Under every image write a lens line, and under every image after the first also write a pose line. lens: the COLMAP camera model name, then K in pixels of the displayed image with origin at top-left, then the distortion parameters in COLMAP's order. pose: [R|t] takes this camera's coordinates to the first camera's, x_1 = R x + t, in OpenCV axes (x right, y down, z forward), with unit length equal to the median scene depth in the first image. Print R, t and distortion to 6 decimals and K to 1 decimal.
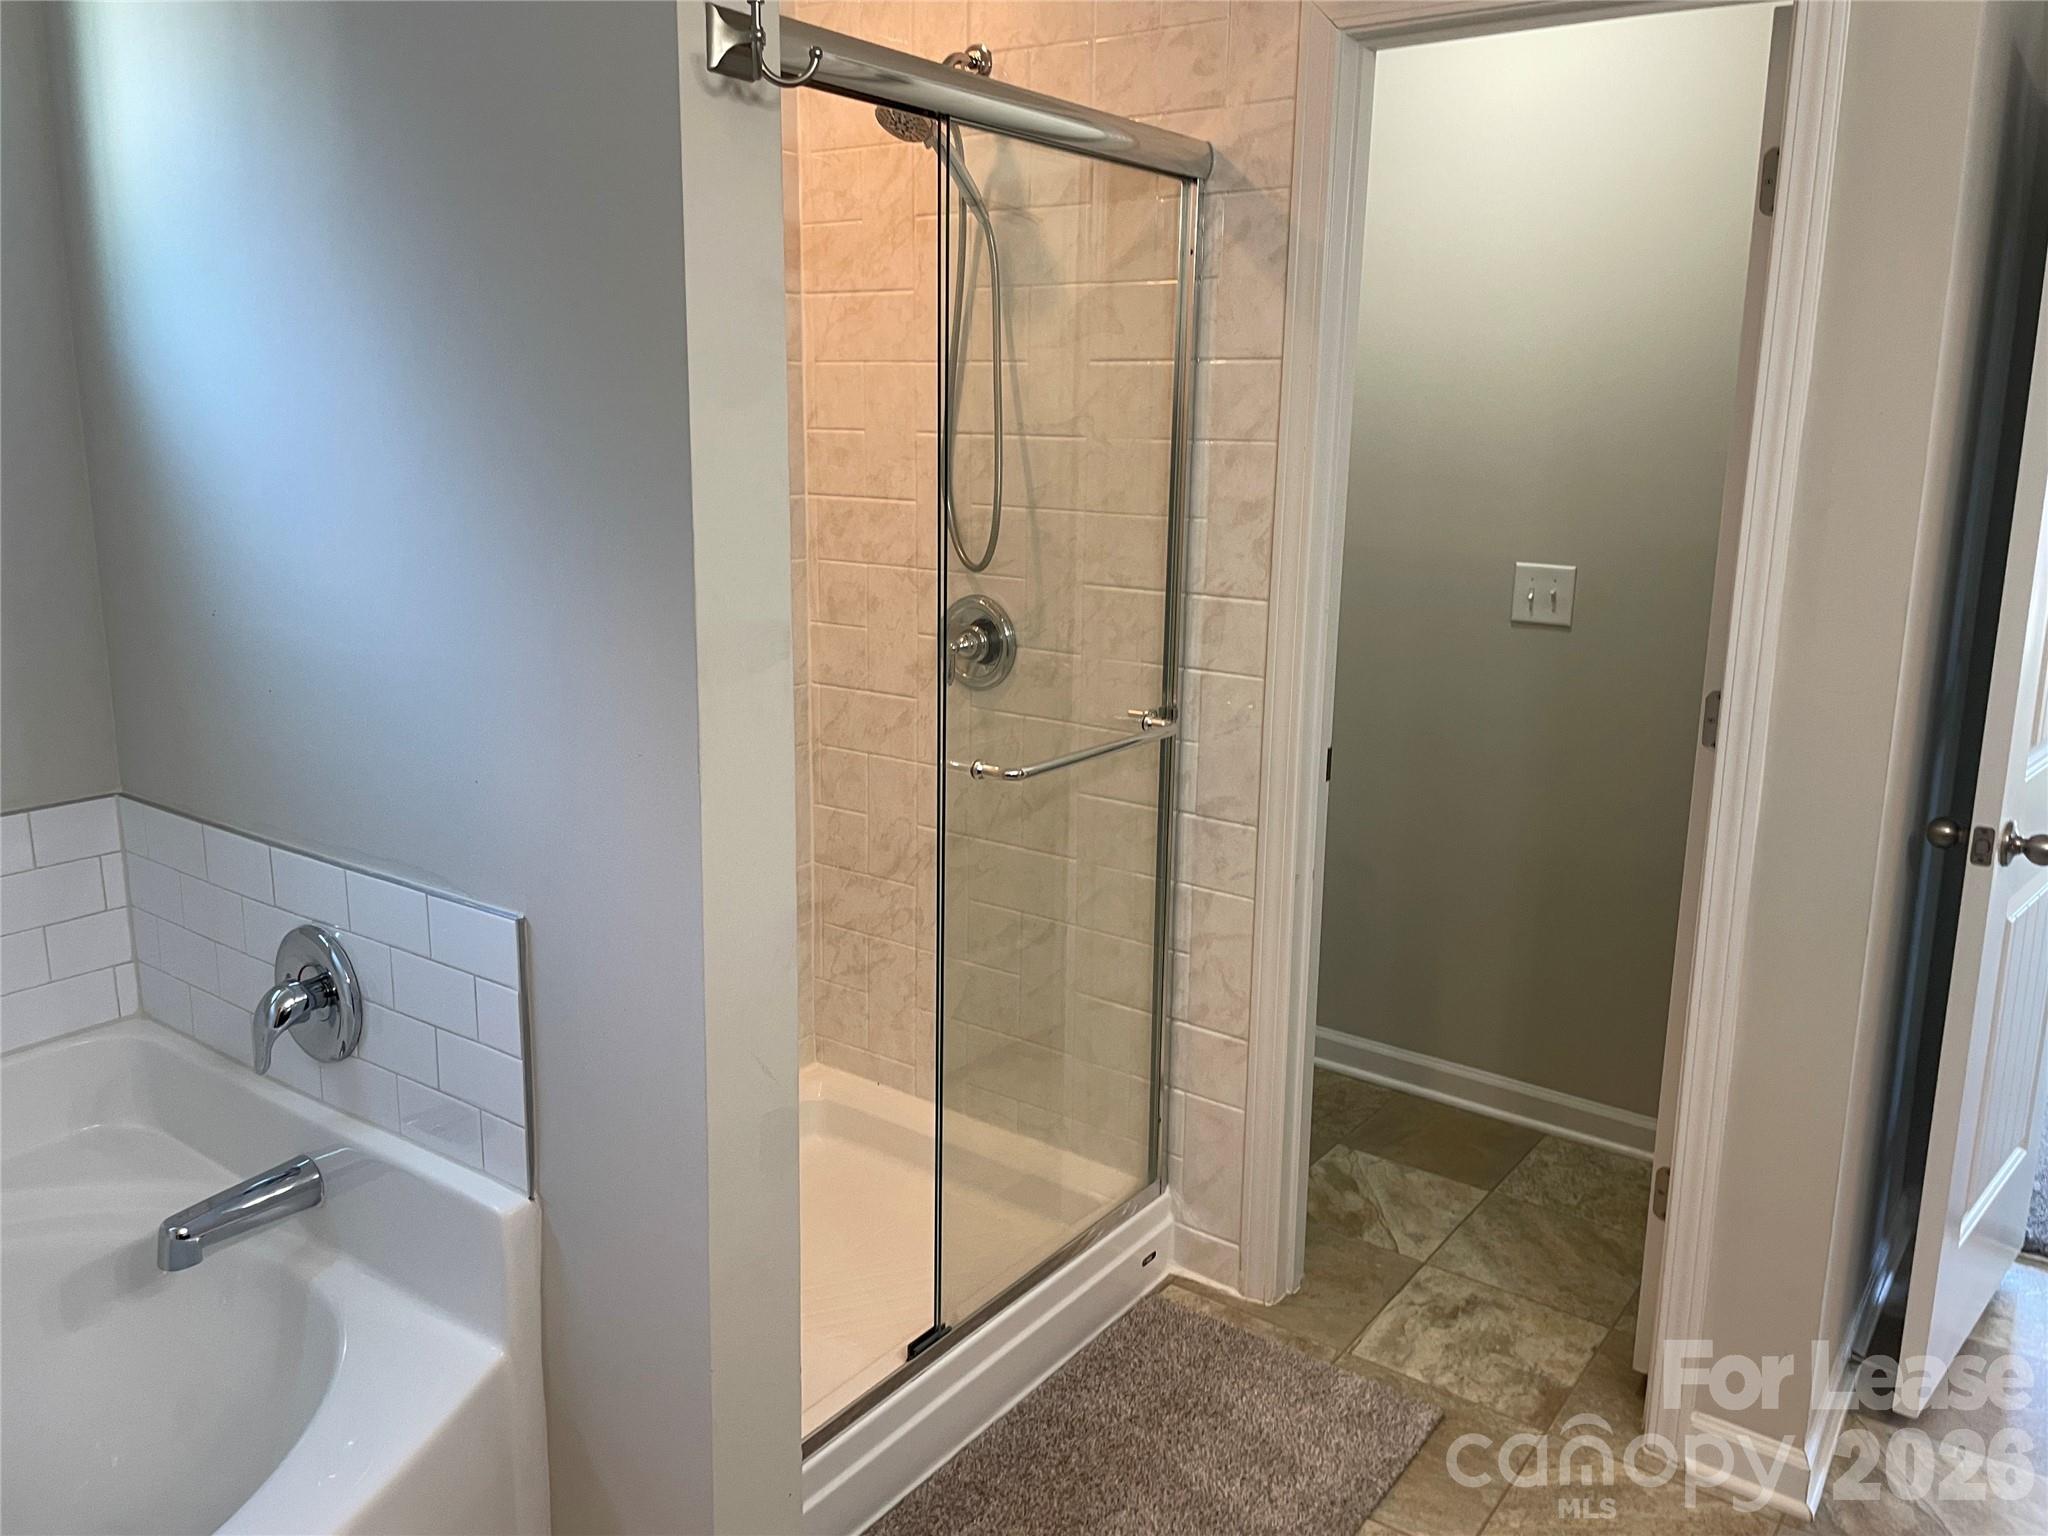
lens RADIAL K [[1551.0, 0, 1024.7], [0, 1551.0, 732.8], [0, 0, 1]] dist [0.108459, -0.152359]
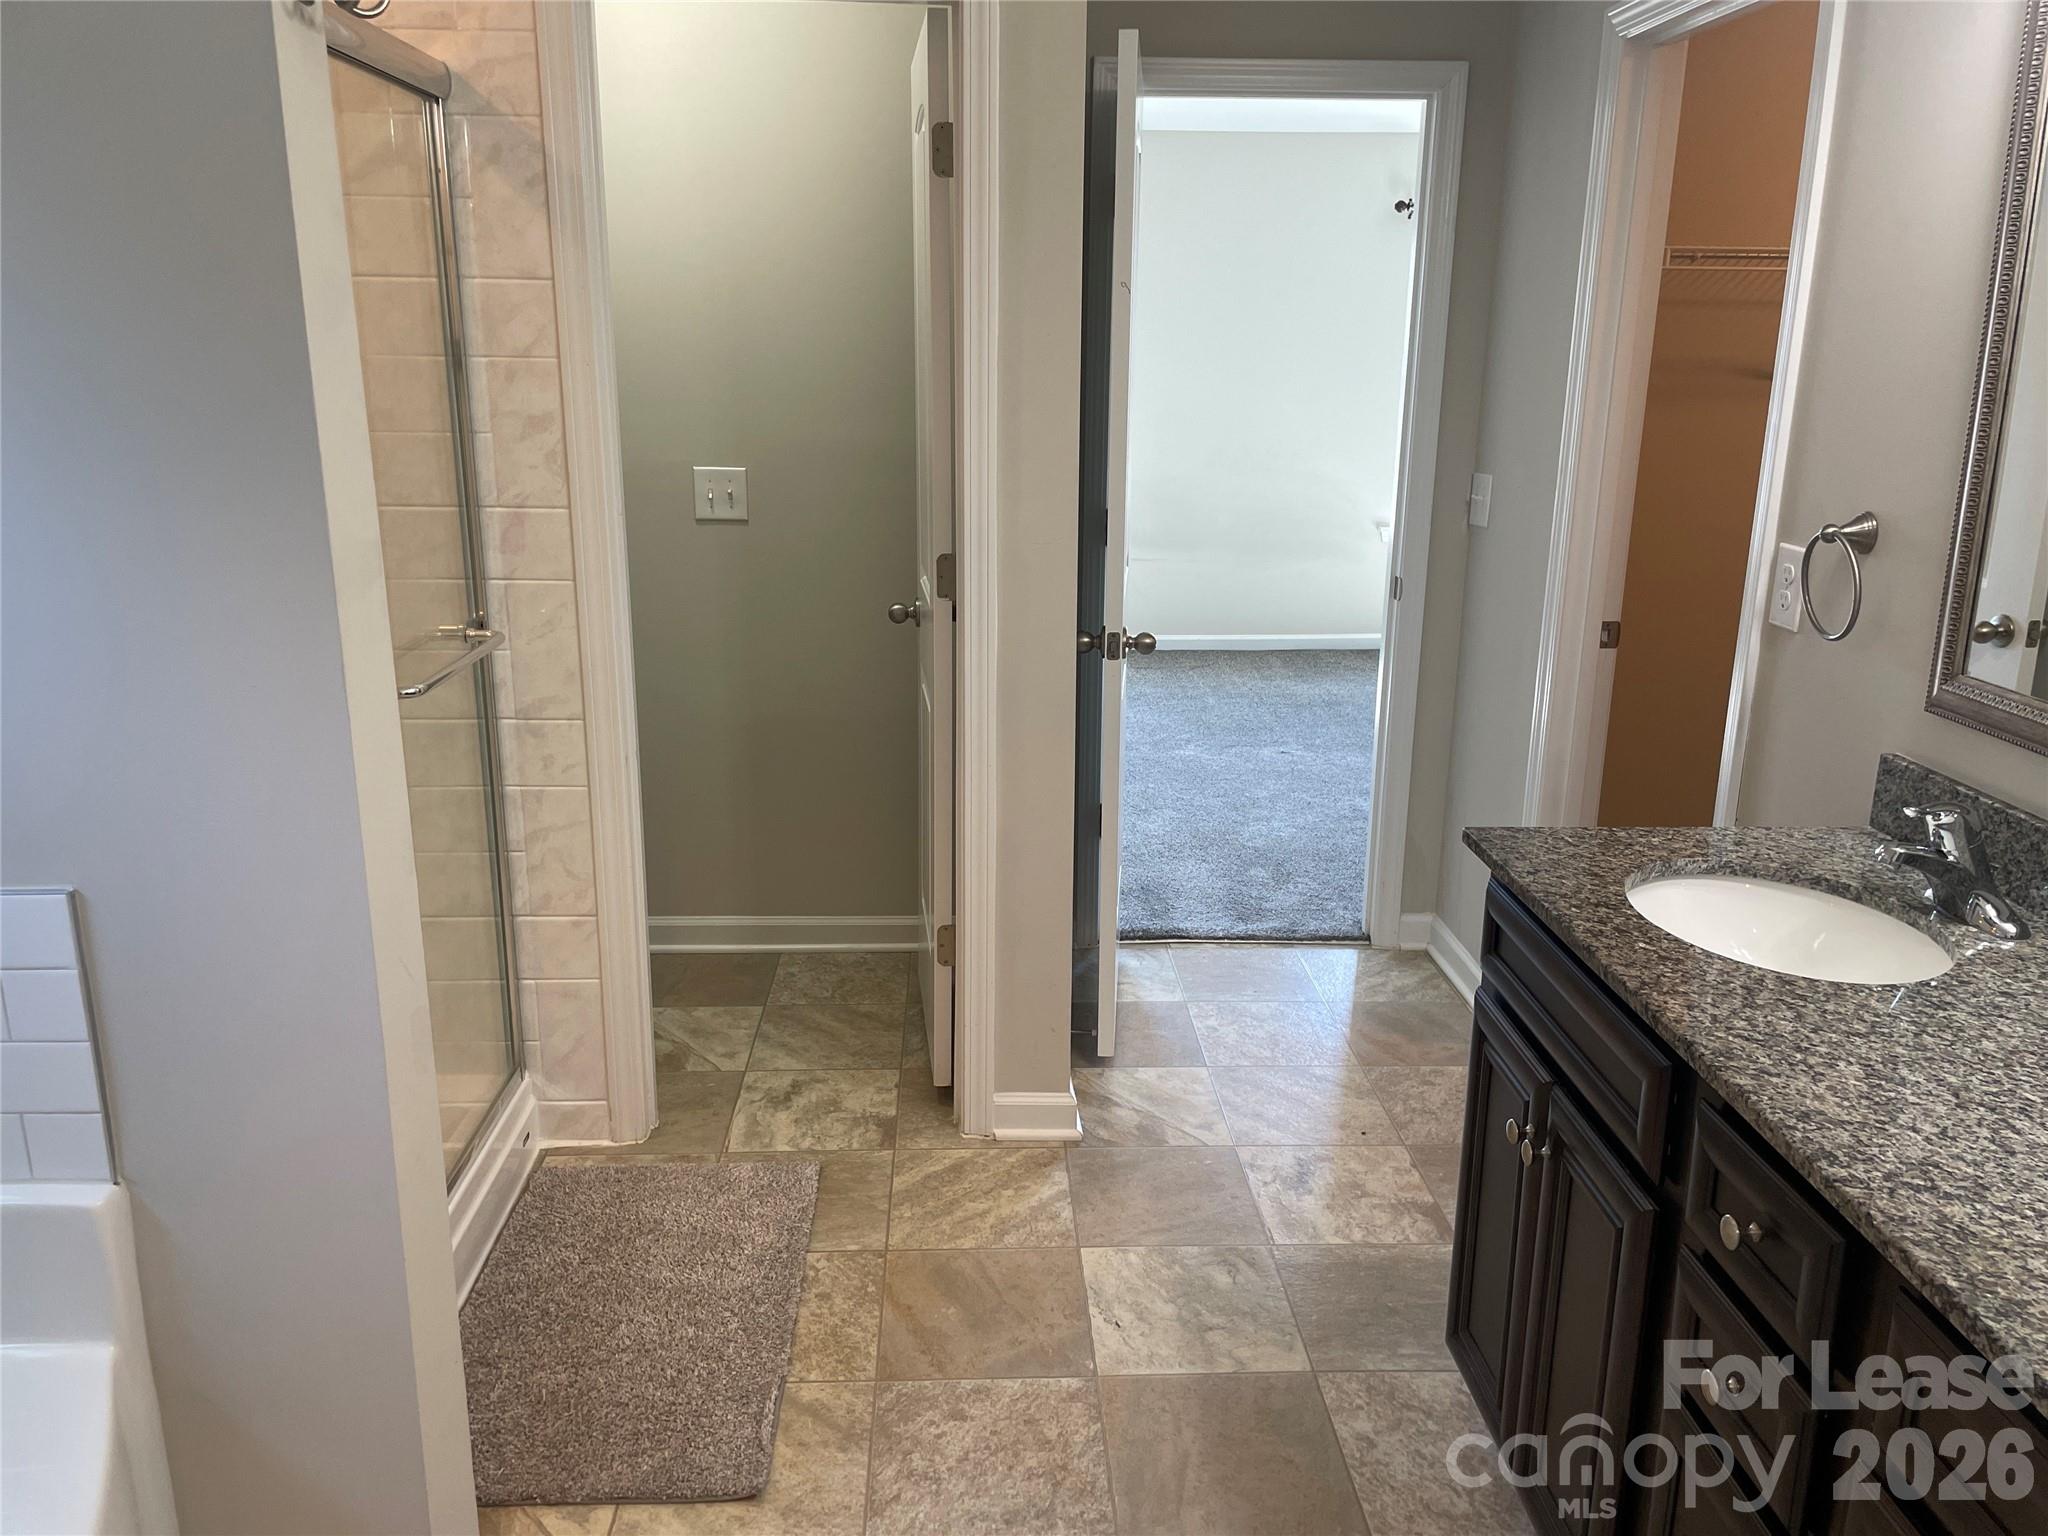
lens RADIAL K [[1552.3, 0, 1024.0], [0, 1552.3, 768.0], [0, 0, 1]] dist [0.071094, -0.106430]
pose [[0.779197, -0.170651, 0.603101, -0.269385], [0.126212, 0.985231, 0.115713, 0.006600], [-0.613940, -0.014045, 0.789228, -0.046438]]
